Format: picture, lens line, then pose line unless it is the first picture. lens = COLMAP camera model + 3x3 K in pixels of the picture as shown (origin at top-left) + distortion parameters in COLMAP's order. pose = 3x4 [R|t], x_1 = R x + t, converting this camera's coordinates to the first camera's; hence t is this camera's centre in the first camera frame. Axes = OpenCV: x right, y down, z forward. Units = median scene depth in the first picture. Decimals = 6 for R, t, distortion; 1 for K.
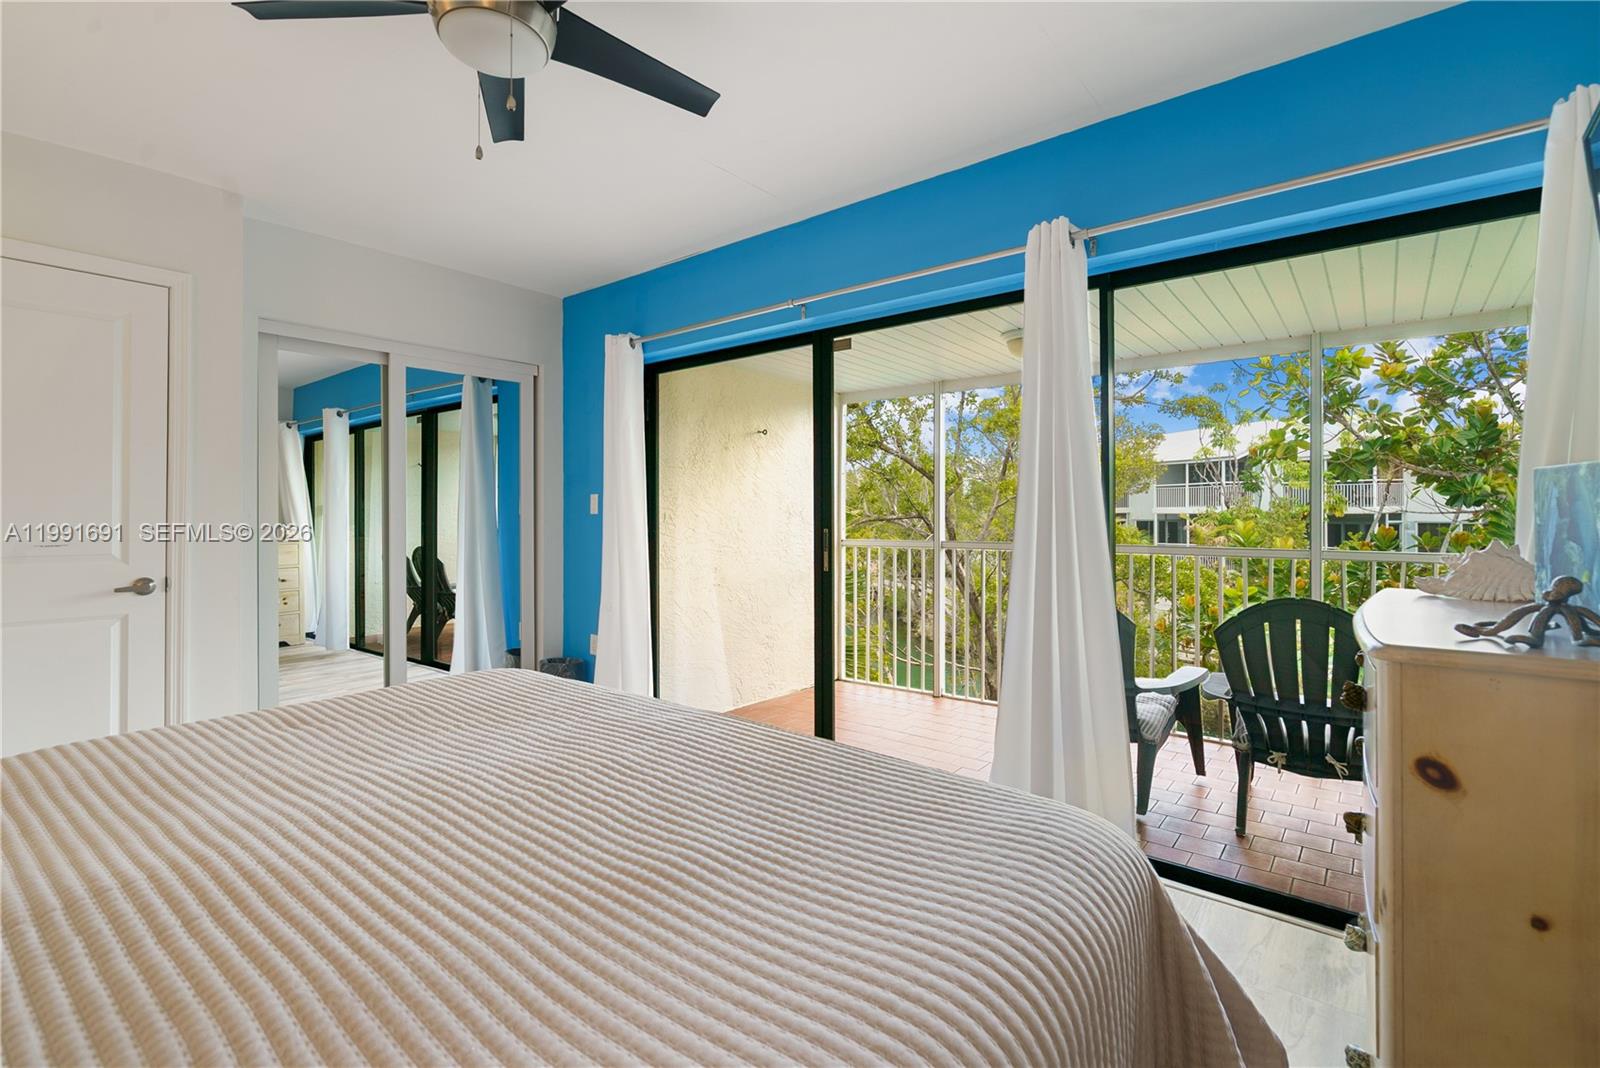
lens RADIAL K [[731.0, 0, 803.1], [0, 731.0, 526.8], [0, 0, 1]] dist [-0.001250, 0.000006]
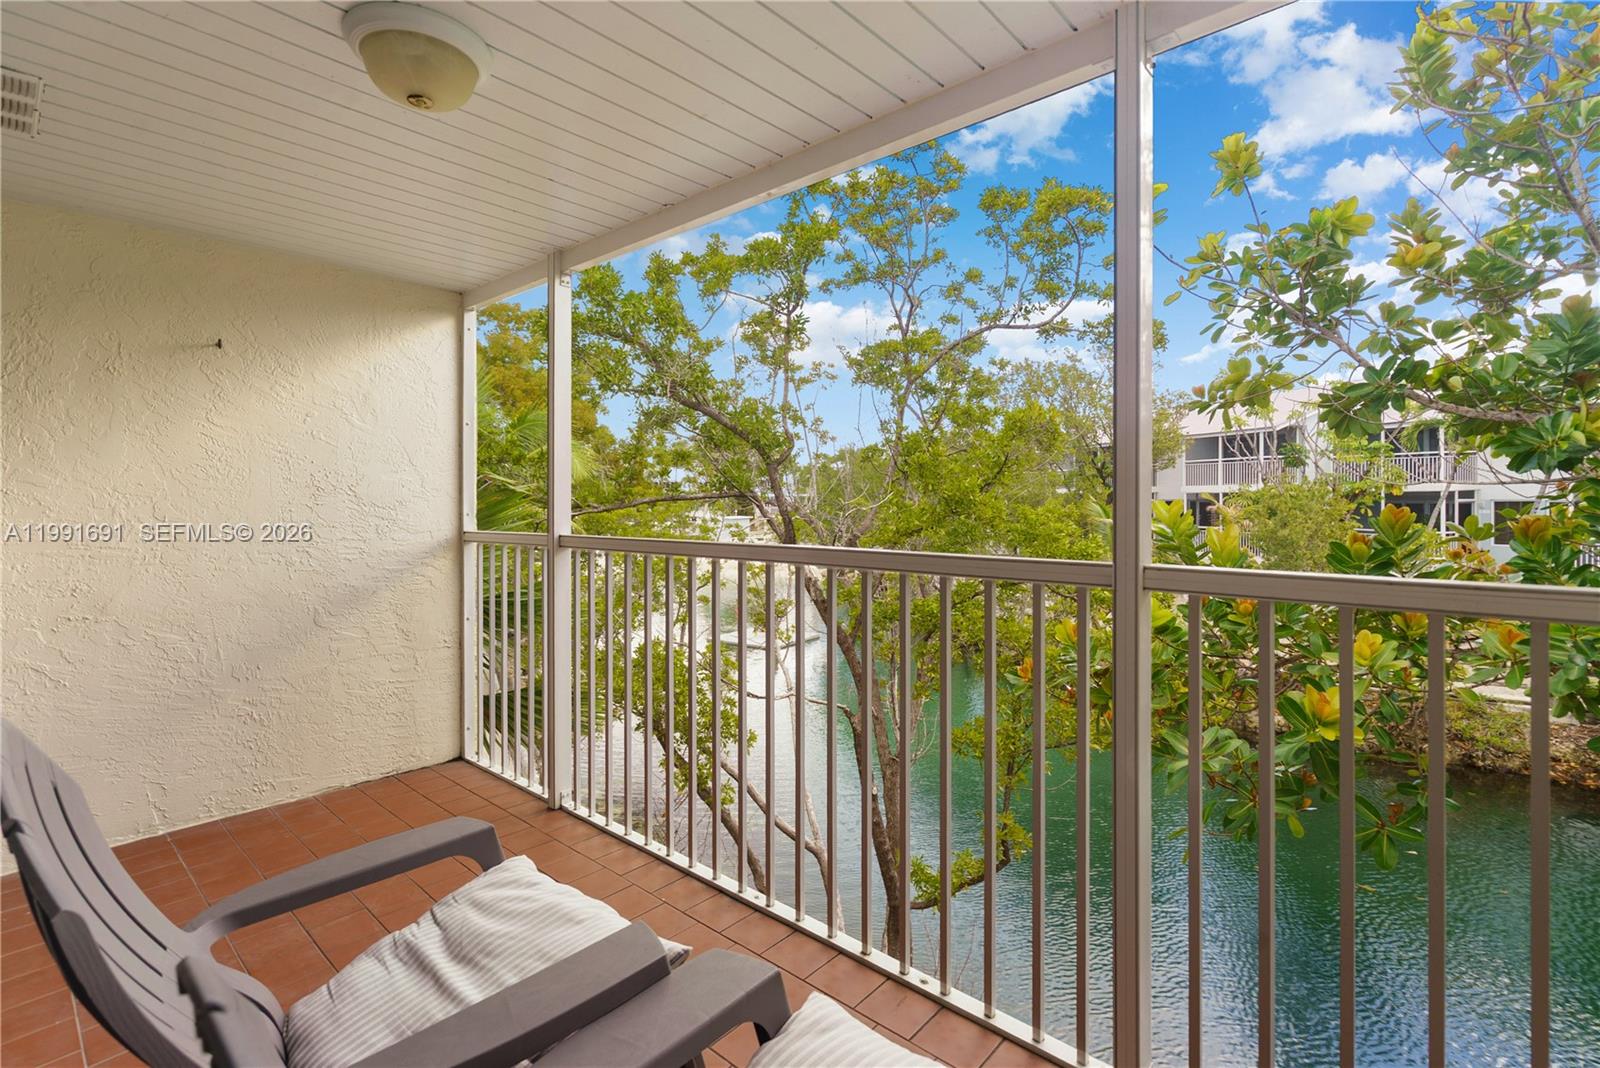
lens RADIAL K [[753.3, 0, 779.2], [0, 753.3, 504.0], [0, 0, 1]] dist [-0.004536, -0.000552]
pose [[0.997762, -0.002250, -0.066825, 0.296456], [0.001889, 0.999983, -0.005452, -0.001497], [0.066837, 0.005314, 0.997750, 0.319070]]
